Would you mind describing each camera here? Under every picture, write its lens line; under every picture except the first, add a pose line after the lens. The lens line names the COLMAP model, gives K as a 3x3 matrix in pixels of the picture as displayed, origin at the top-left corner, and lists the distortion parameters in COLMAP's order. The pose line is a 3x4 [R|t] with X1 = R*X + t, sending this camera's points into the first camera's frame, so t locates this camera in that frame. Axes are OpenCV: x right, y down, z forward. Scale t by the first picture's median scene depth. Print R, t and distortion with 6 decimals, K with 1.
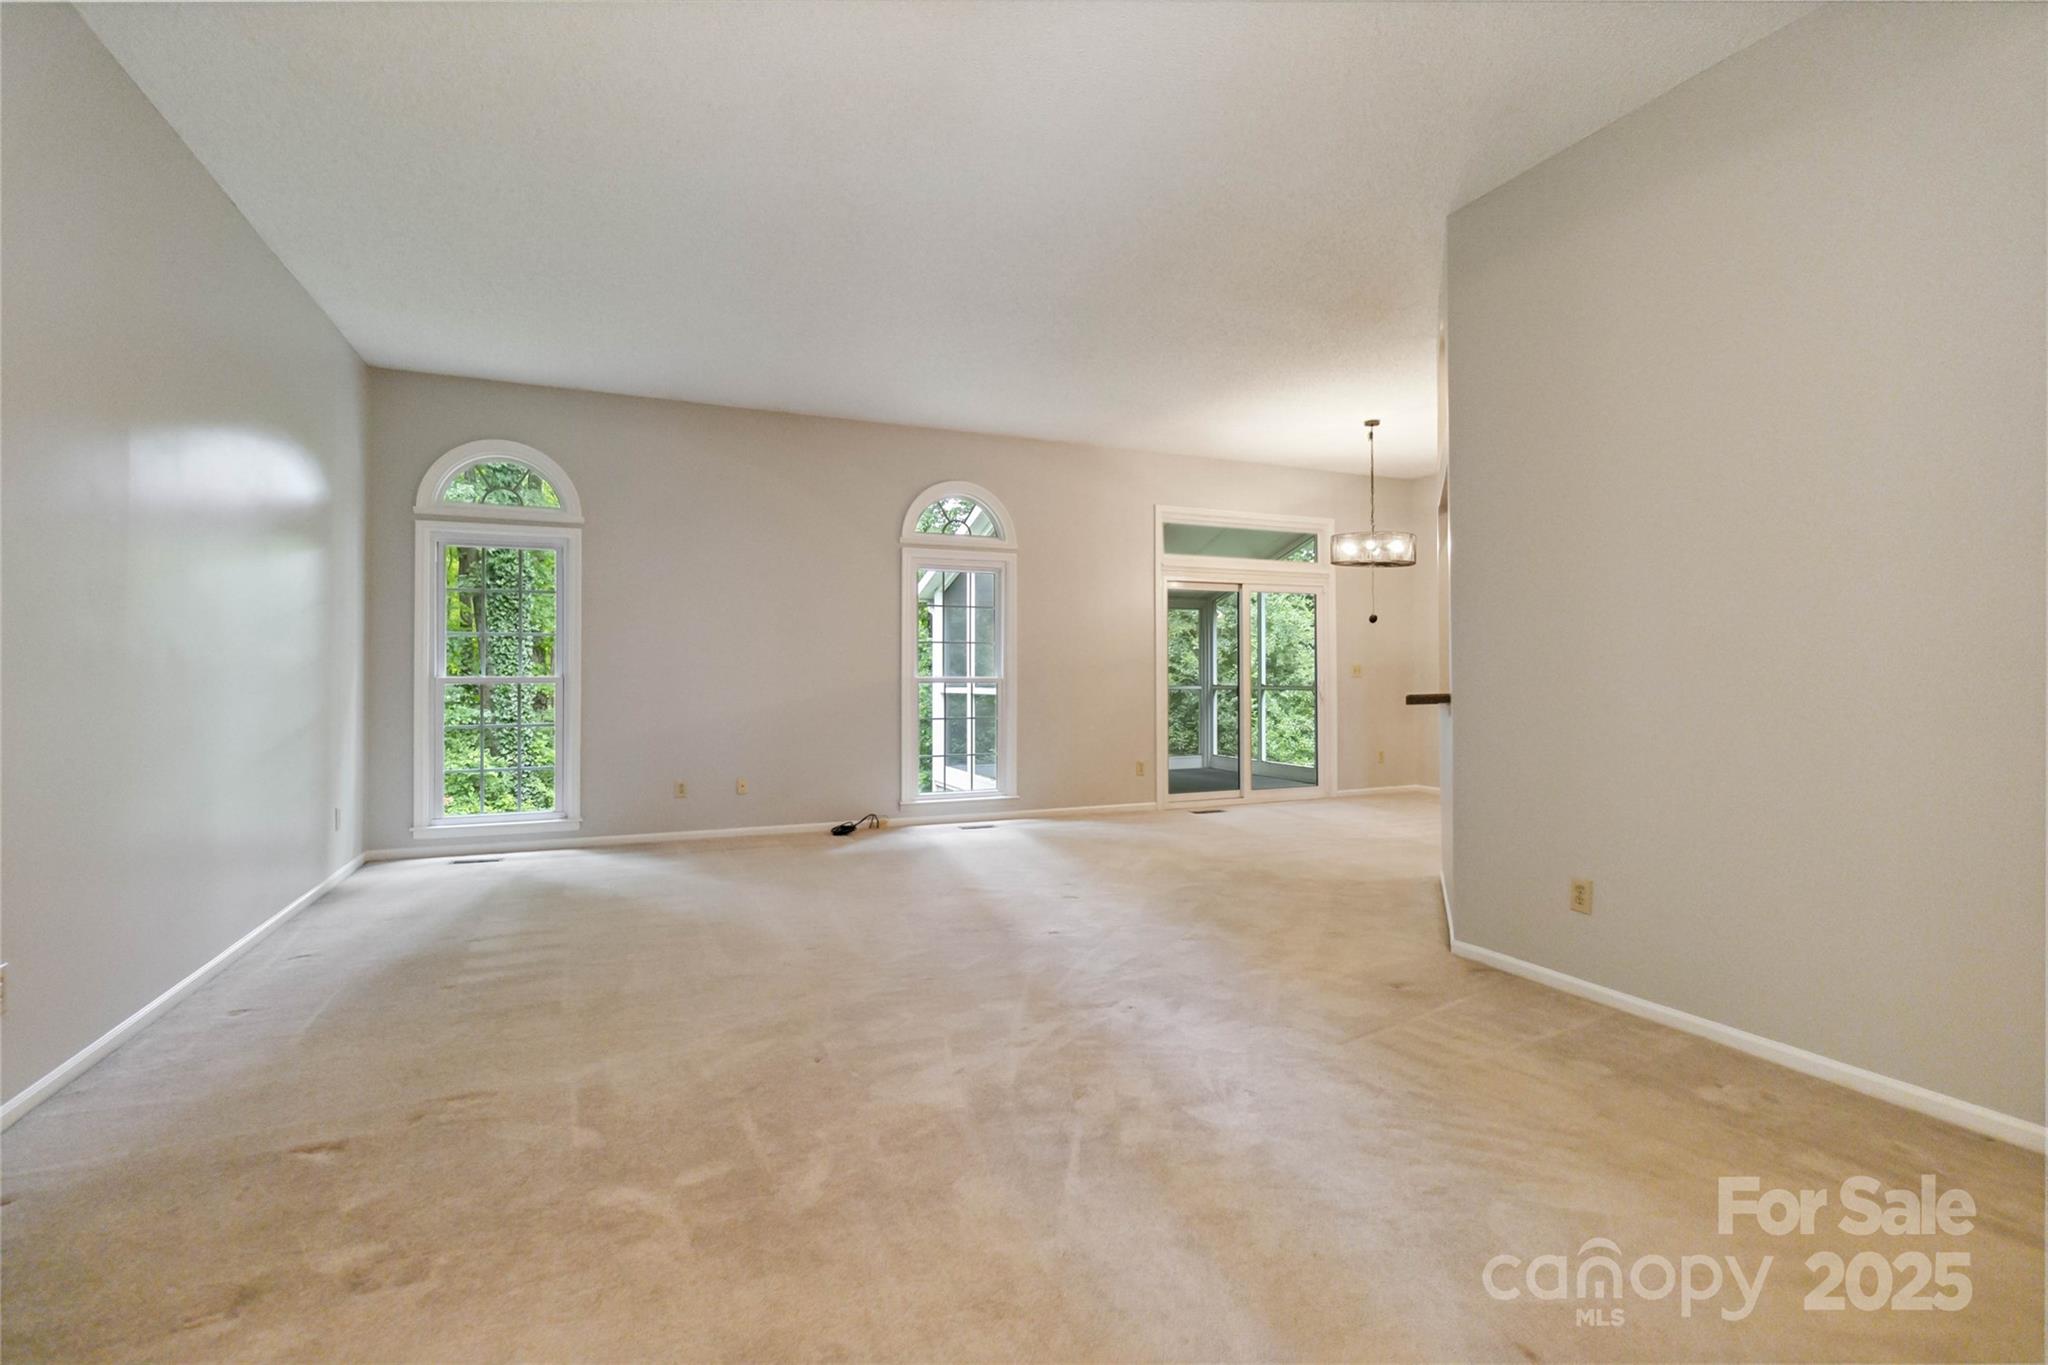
lens RADIAL K [[950.3, 0, 1090.0], [0, 950.3, 666.3], [0, 0, 1]] dist [0.003198, 0.000372]
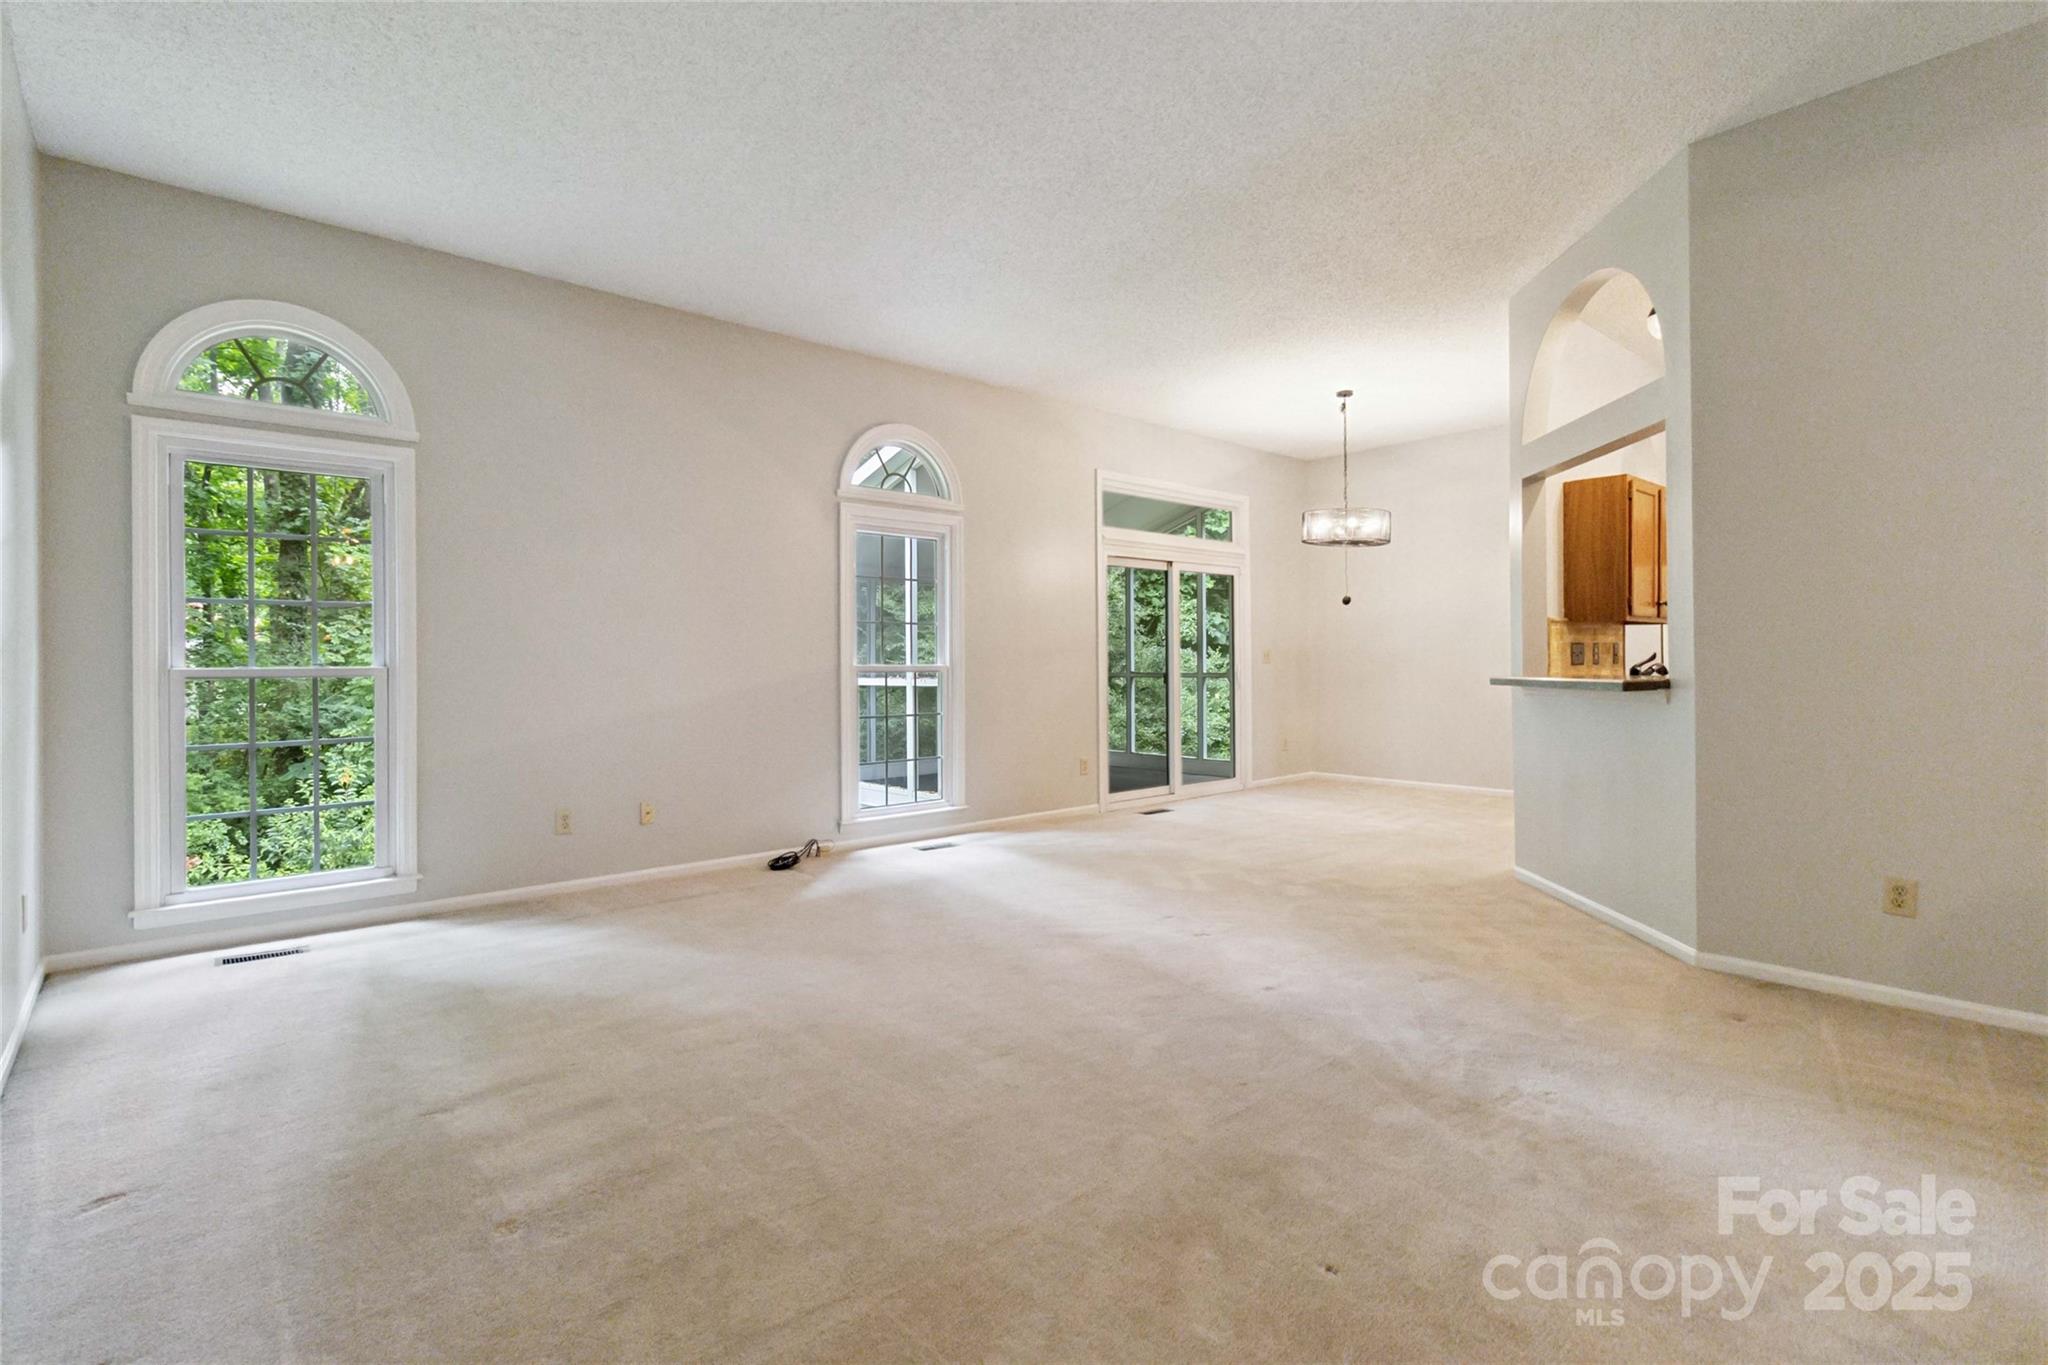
lens RADIAL K [[950.3, 0, 1075.2], [0, 950.3, 667.6], [0, 0, 1]] dist [0.003198, 0.000372]
pose [[0.953397, -0.006768, 0.301642, -0.291572], [0.002554, 0.999894, 0.014361, 0.002622], [-0.301707, -0.012922, 0.953313, 0.208489]]
